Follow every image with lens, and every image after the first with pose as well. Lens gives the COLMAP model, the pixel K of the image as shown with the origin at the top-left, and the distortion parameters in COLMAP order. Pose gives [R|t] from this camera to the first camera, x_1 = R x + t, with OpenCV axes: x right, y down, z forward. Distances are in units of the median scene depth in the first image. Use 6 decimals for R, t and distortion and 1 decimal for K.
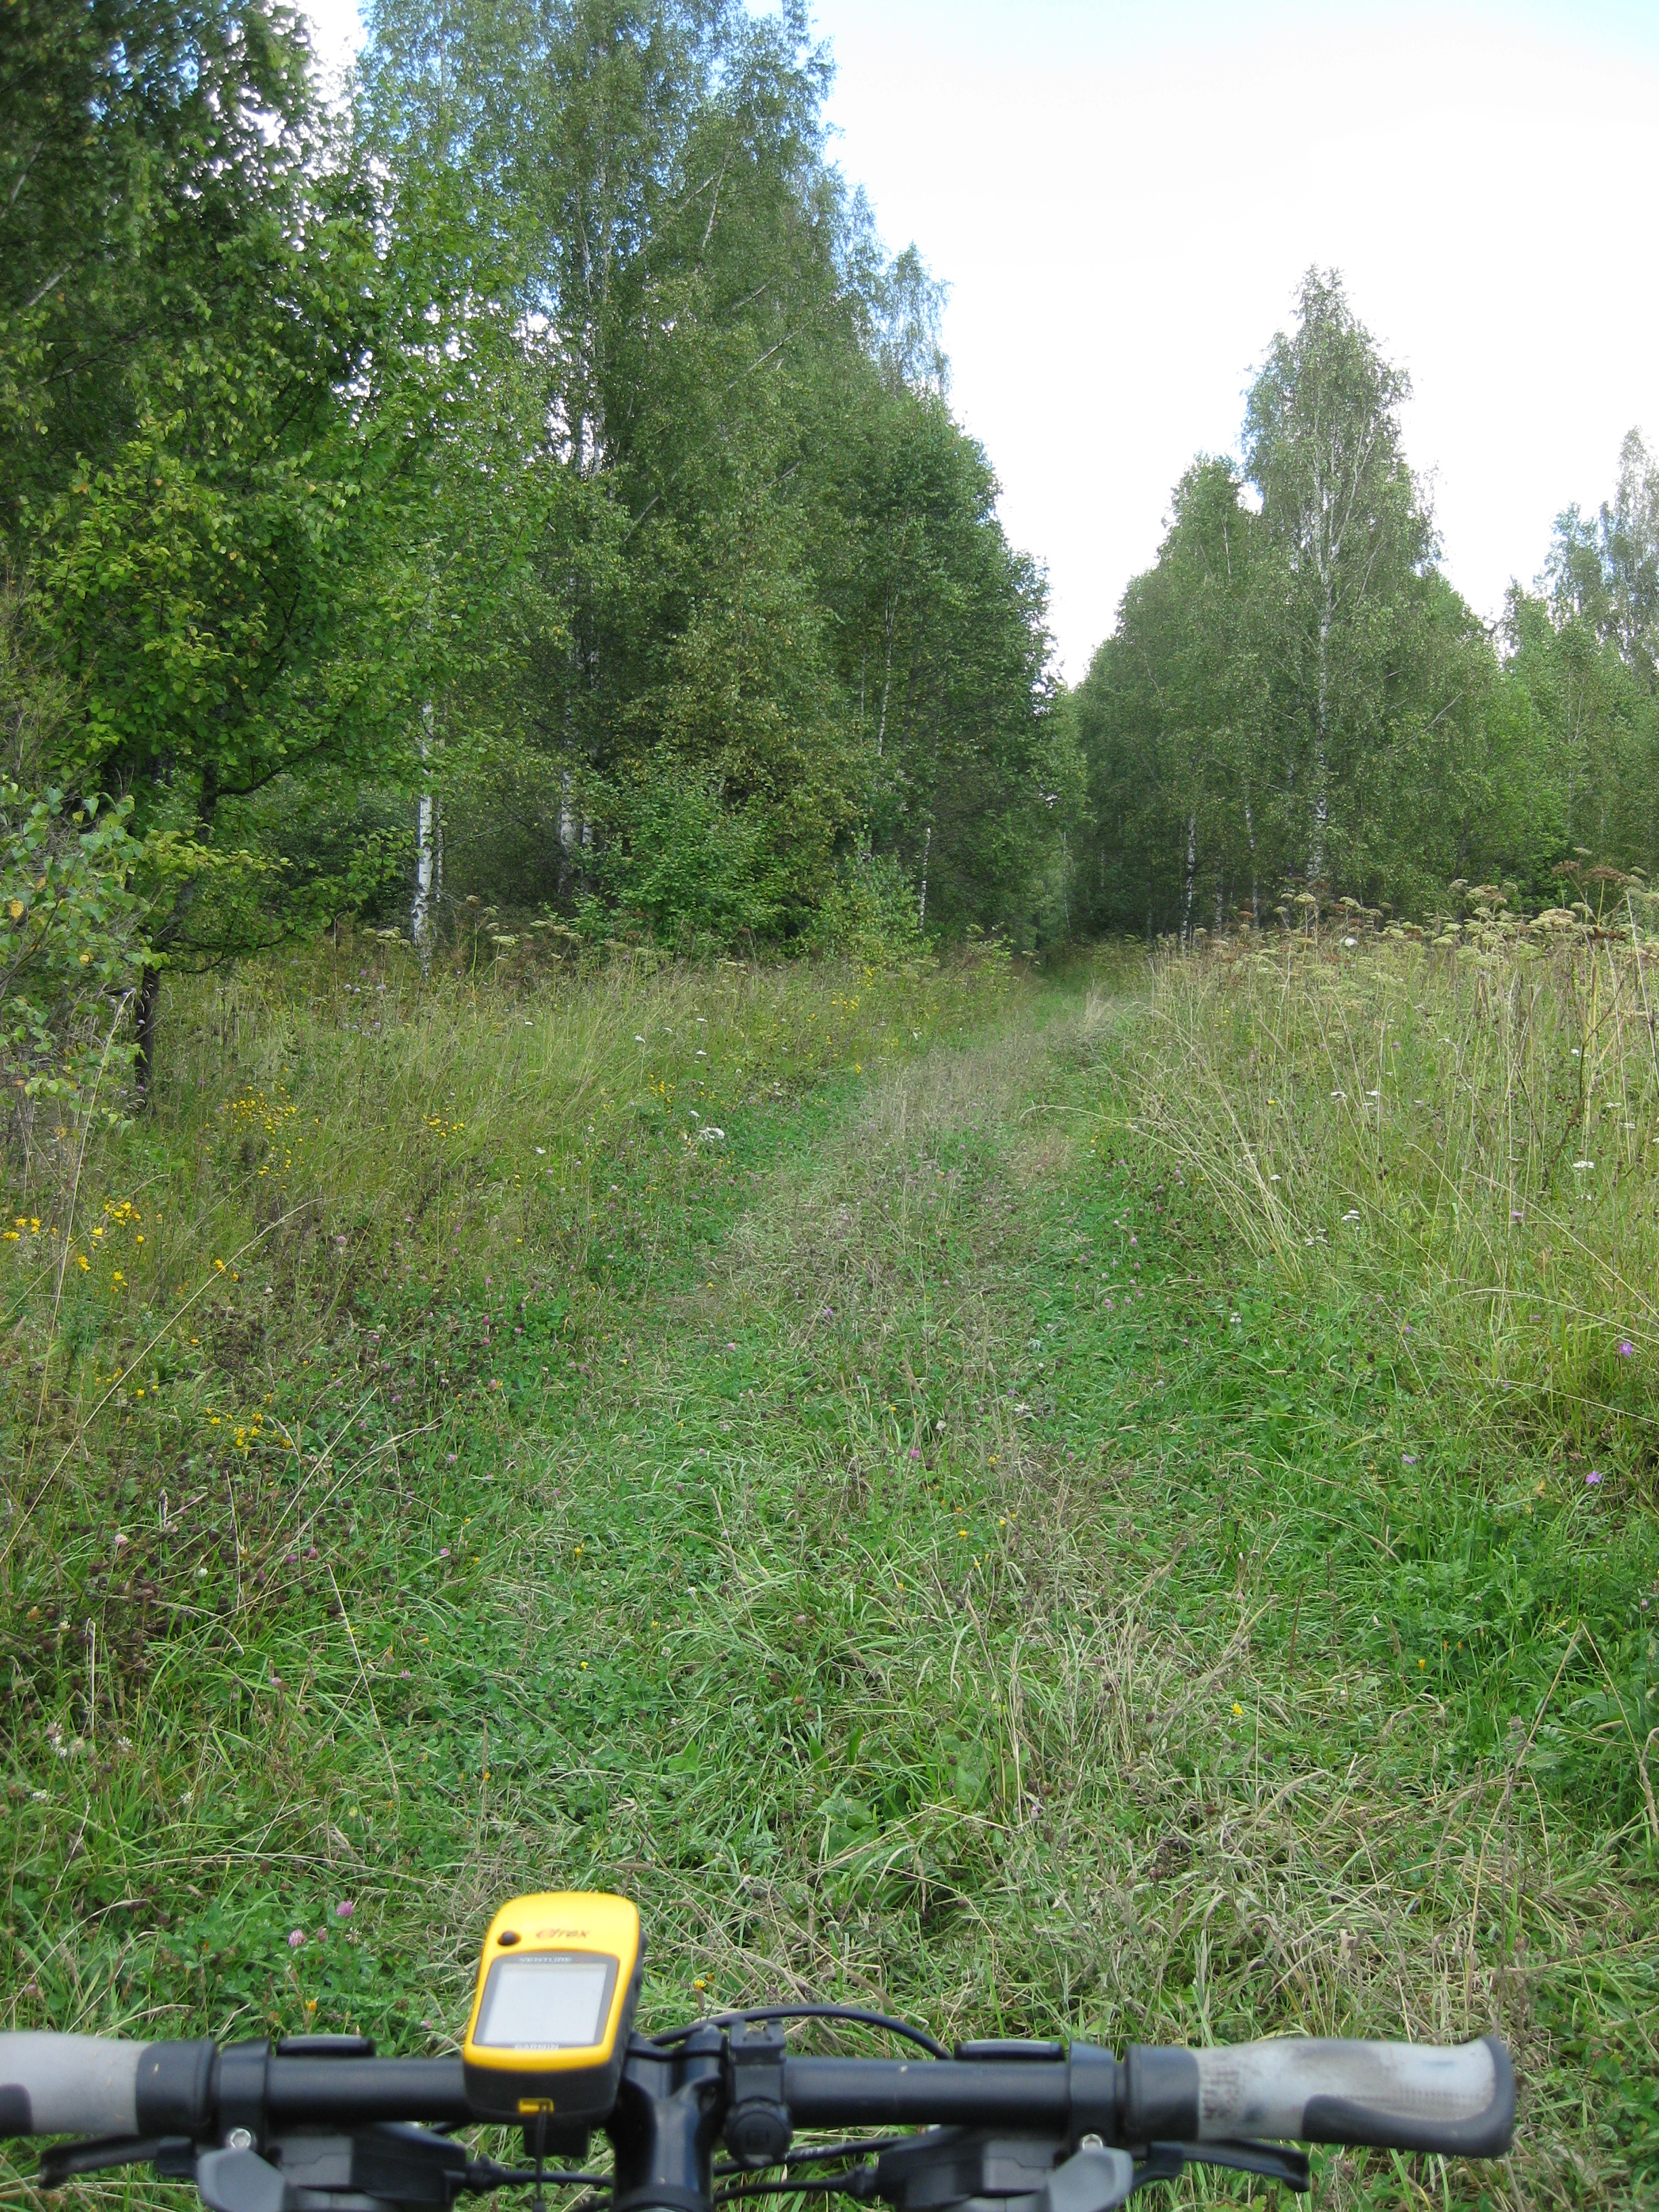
lens RADIAL K [[2360.1, 0, 829.5], [0, 2360.1, 1106.0], [0, 0, 1]] dist [-0.178840, 0.152157]
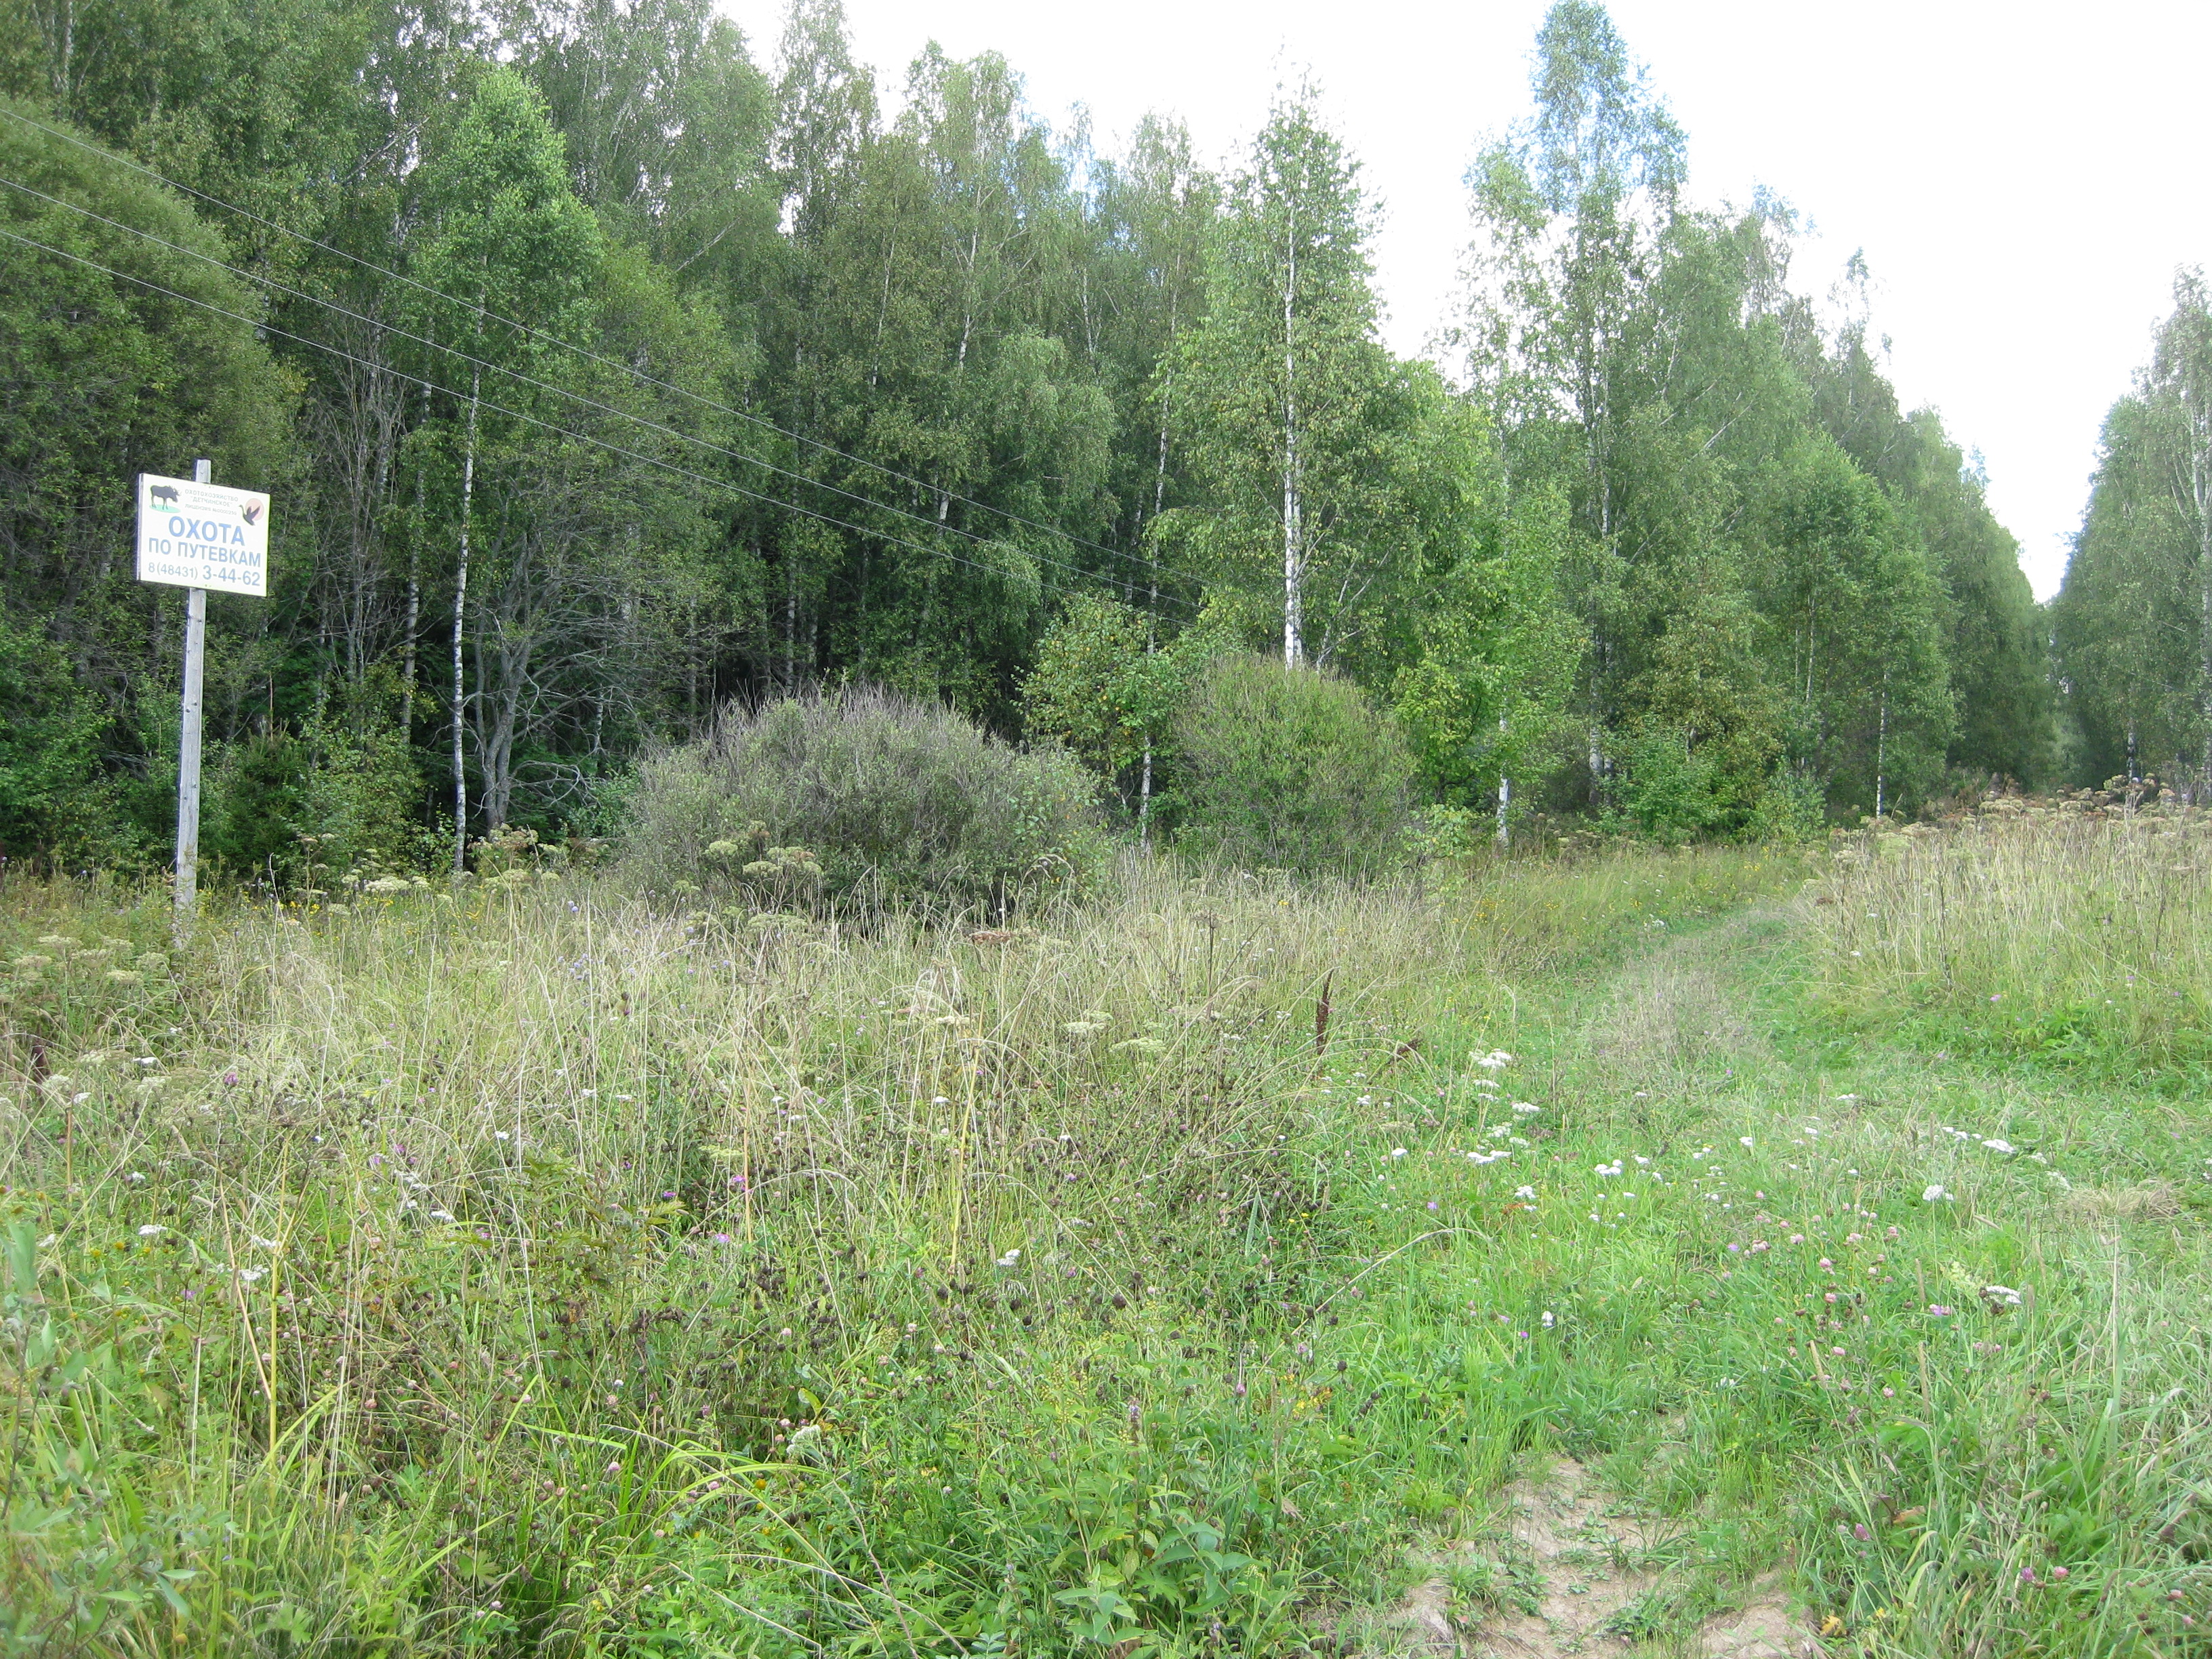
lens RADIAL K [[2360.1, 0, 1105.3], [0, 2360.1, 760.3], [0, 0, 1]] dist [-0.178840, 0.152157]
pose [[0.948981, -0.036015, -0.313271, 0.071954], [0.005035, 0.995060, -0.099146, 0.035274], [0.315294, 0.092511, 0.944474, -0.607078]]
